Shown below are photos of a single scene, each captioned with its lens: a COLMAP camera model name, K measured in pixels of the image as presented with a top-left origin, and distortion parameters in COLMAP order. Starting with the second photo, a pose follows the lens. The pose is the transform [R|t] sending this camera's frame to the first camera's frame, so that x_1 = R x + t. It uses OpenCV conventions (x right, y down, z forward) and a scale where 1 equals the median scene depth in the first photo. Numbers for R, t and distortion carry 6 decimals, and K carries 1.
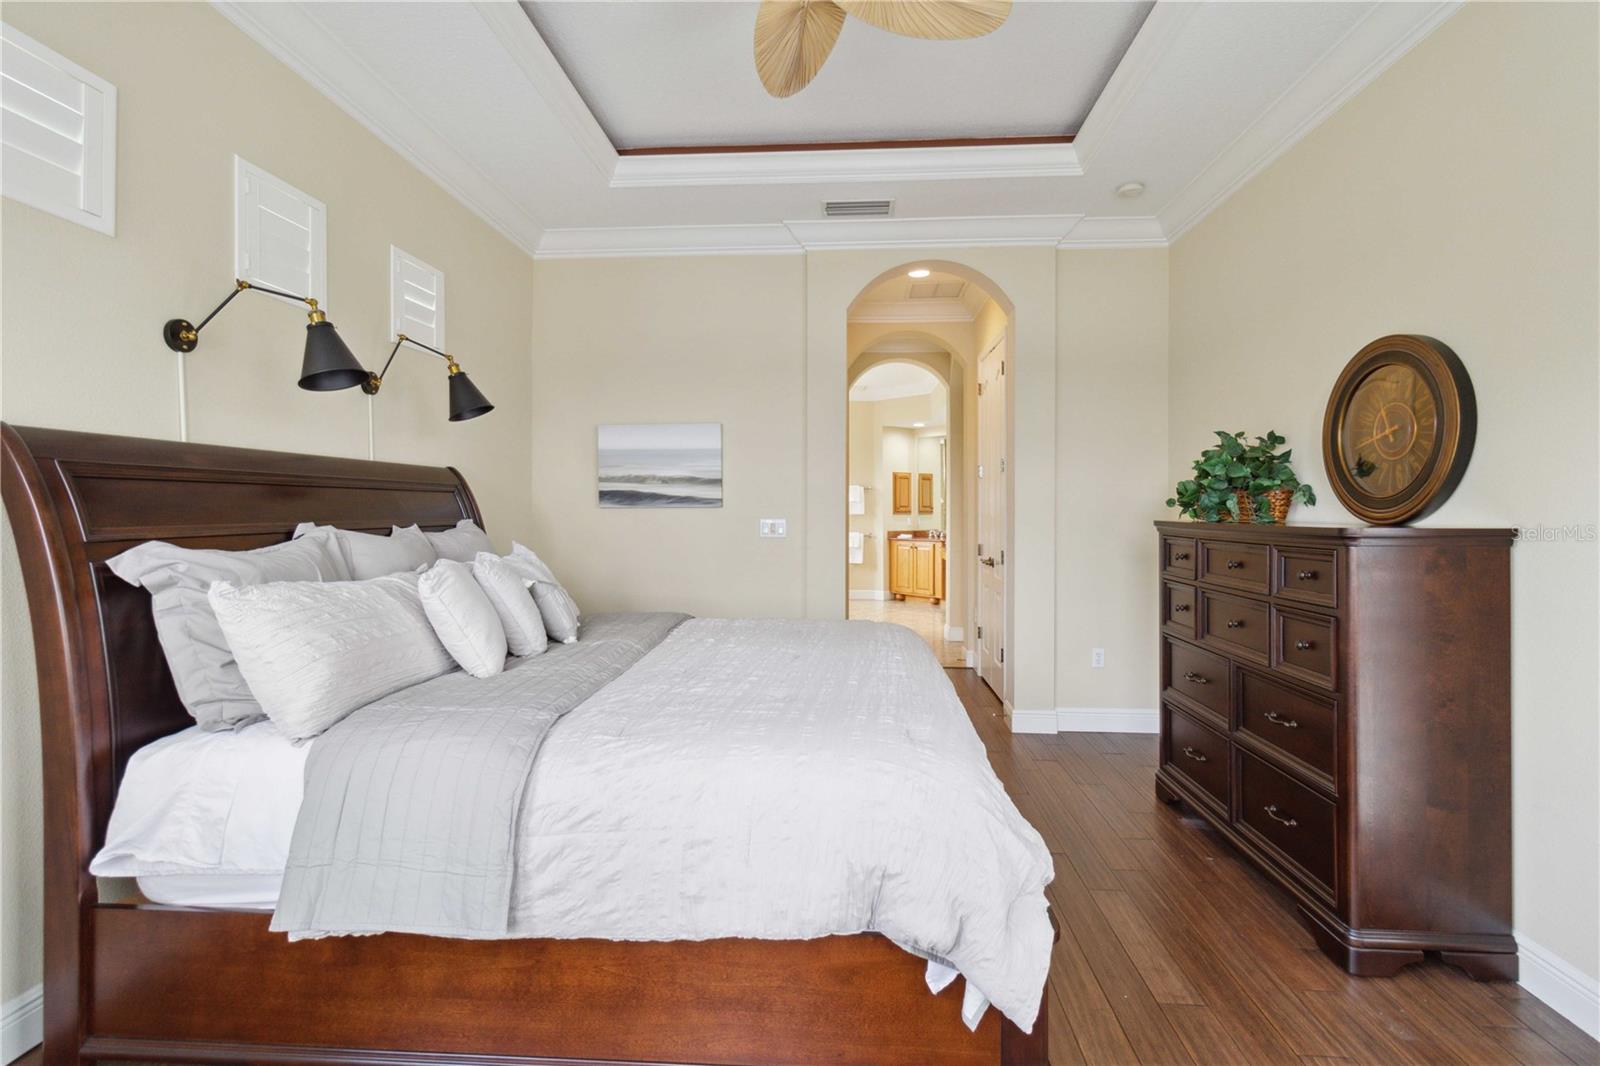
lens RADIAL K [[748.4, 0, 798.8], [0, 748.4, 523.1], [0, 0, 1]] dist [0.002405, -0.000285]
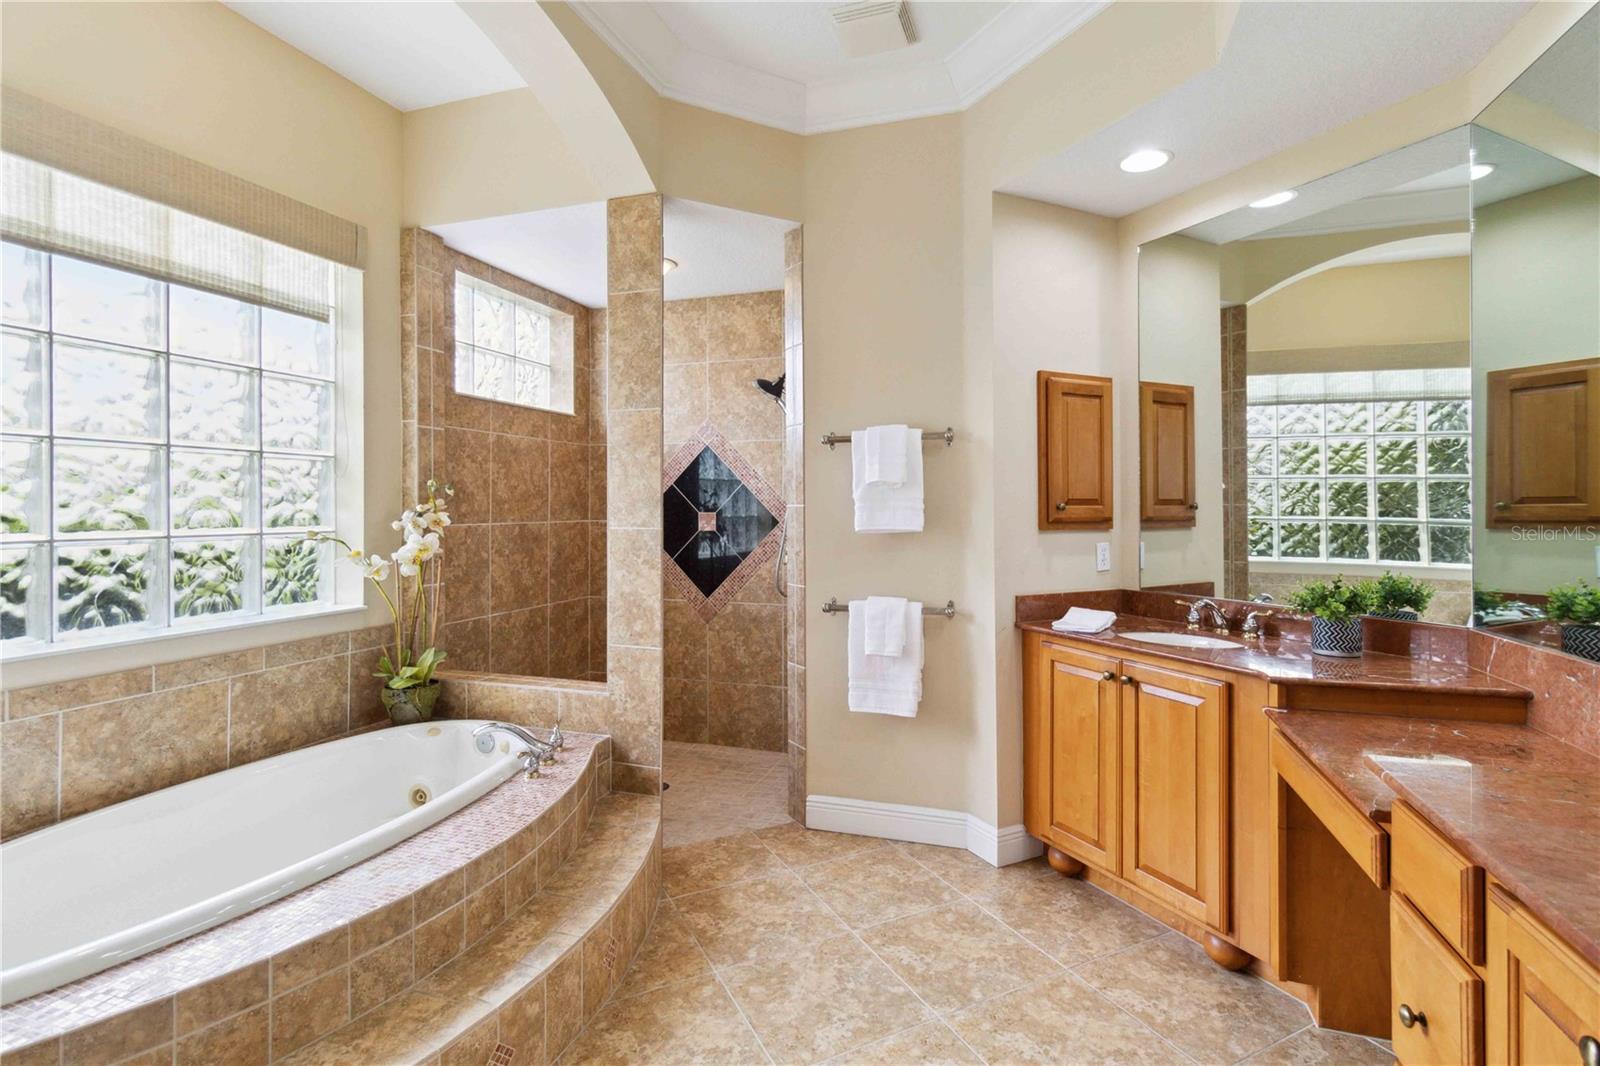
lens RADIAL K [[748.4, 0, 805.4], [0, 748.4, 523.8], [0, 0, 1]] dist [0.002405, -0.000285]
pose [[0.969503, -0.001267, -0.245076, 0.111388], [0.000703, 0.999997, -0.002388, -0.013874], [0.245078, 0.002143, 0.969501, 0.726373]]
